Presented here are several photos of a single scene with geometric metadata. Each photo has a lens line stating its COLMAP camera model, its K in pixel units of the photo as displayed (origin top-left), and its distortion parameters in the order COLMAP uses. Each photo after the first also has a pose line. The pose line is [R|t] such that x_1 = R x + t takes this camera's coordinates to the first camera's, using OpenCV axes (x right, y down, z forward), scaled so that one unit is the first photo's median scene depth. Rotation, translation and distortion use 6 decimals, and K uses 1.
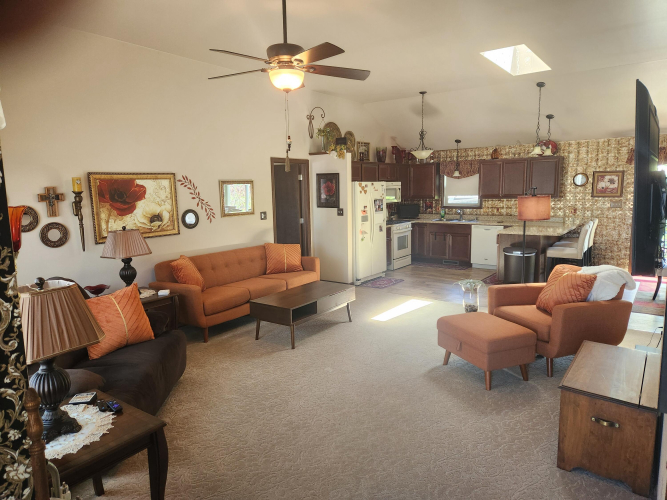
lens RADIAL K [[448.6, 0, 333.0], [0, 448.6, 248.7], [0, 0, 1]] dist [0.061895, -0.057077]
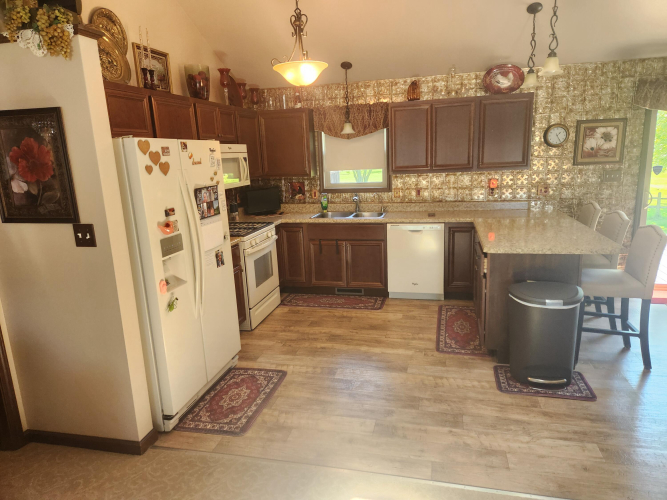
lens RADIAL K [[448.6, 0, 346.5], [0, 448.6, 256.9], [0, 0, 1]] dist [0.061895, -0.057077]
pose [[0.915396, -0.109197, 0.387461, 0.051314], [0.078947, 0.992512, 0.093202, -0.071056], [-0.394738, -0.054728, 0.917162, 0.551216]]
